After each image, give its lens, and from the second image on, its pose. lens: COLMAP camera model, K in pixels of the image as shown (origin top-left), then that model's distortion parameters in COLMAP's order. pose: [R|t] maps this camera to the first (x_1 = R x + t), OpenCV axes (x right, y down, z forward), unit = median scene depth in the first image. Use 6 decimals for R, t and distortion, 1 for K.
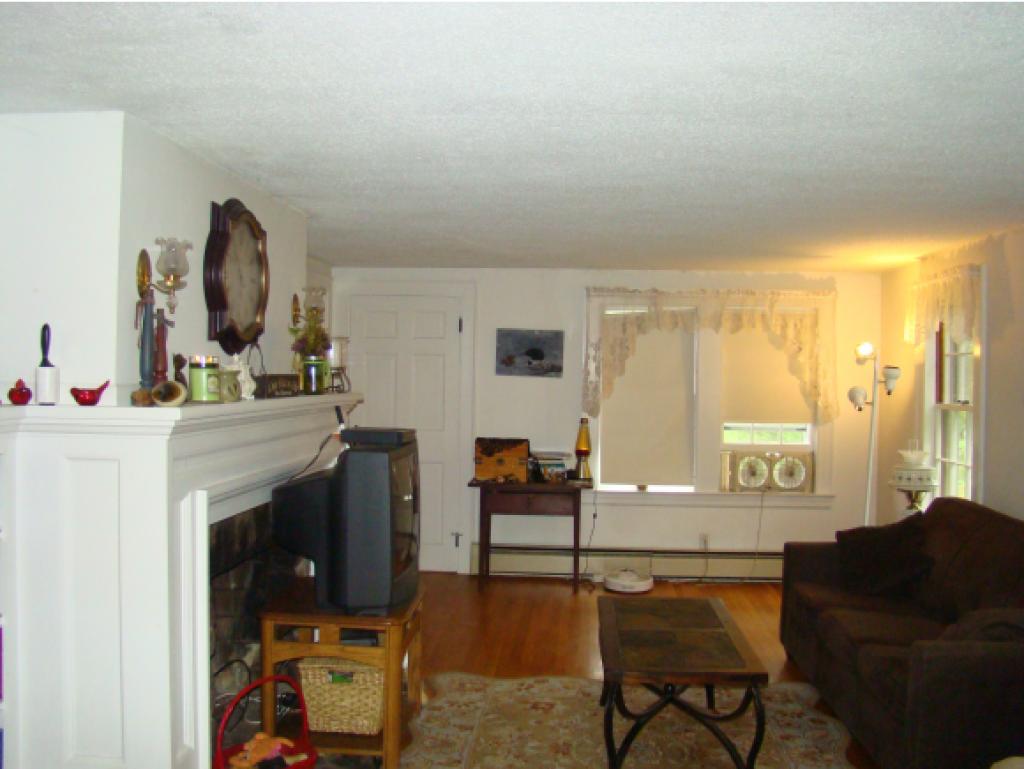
lens RADIAL K [[971.2, 0, 515.0], [0, 971.2, 386.9], [0, 0, 1]] dist [-0.131601, 0.005859]
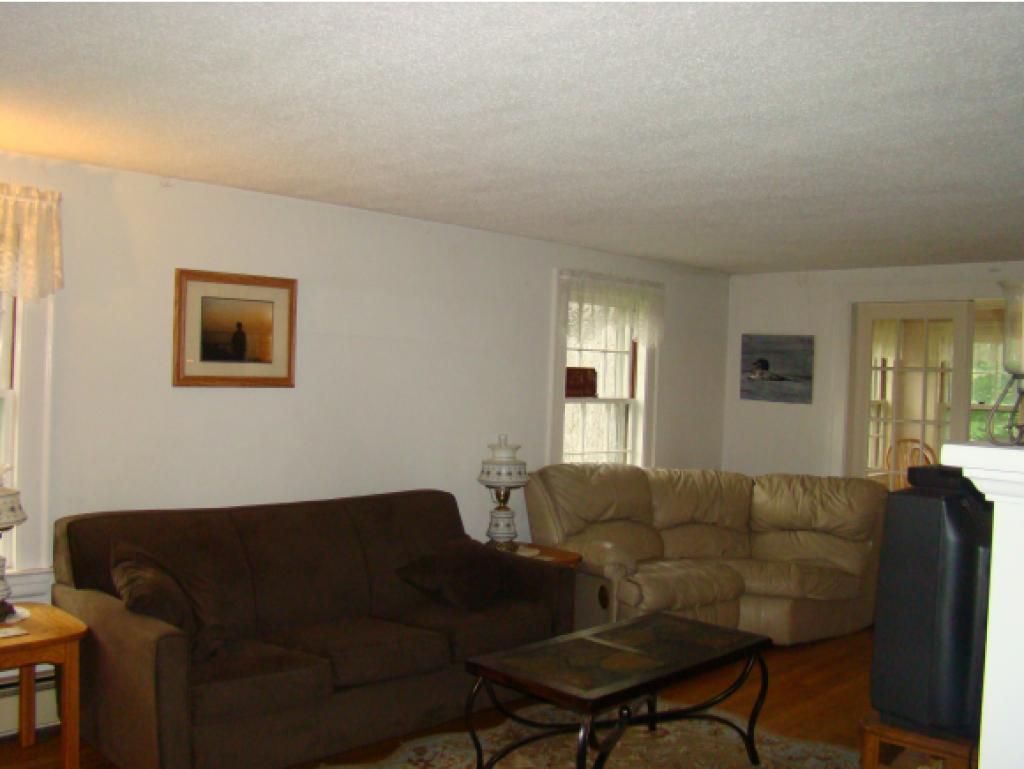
lens RADIAL K [[971.2, 0, 515.0], [0, 971.2, 386.9], [0, 0, 1]] dist [-0.131601, 0.005859]
pose [[-0.774569, -0.059056, 0.629726, -0.175442], [-0.043007, 0.998245, 0.040718, -0.019623], [-0.631025, 0.004456, -0.775749, 0.962840]]
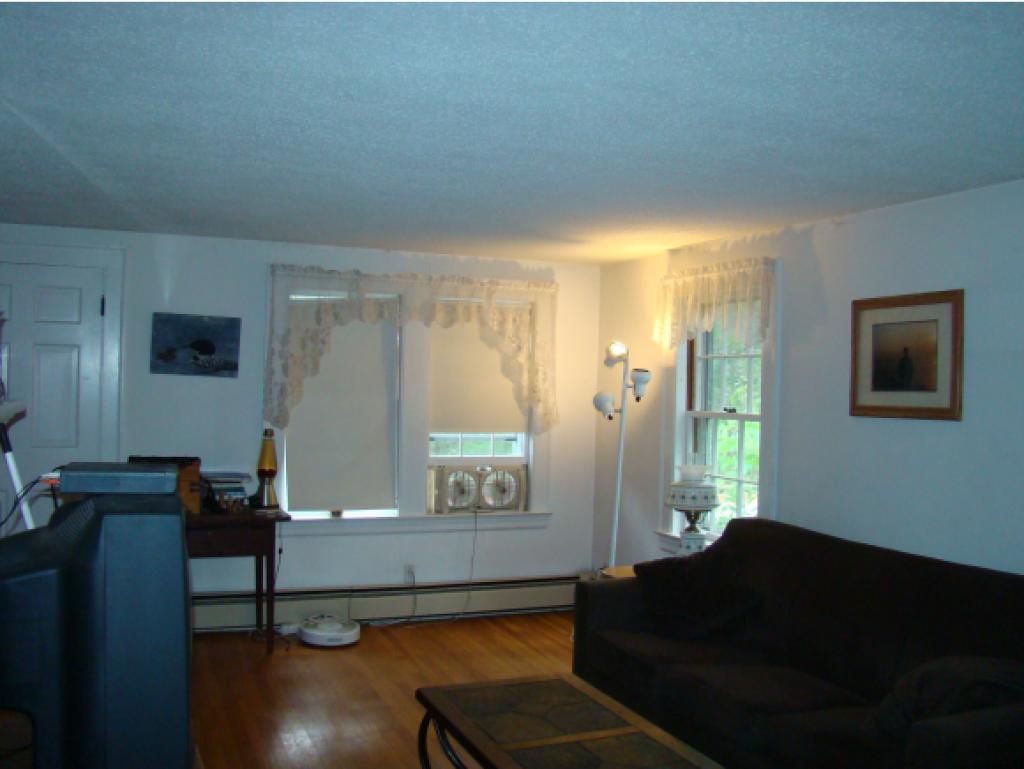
lens RADIAL K [[971.2, 0, 515.0], [0, 971.2, 386.9], [0, 0, 1]] dist [-0.131601, 0.005859]
pose [[0.892110, 0.006266, 0.451775, -0.104425], [-0.006899, 0.999976, -0.000247, -0.003512], [-0.451766, -0.002896, 0.892132, 0.208887]]
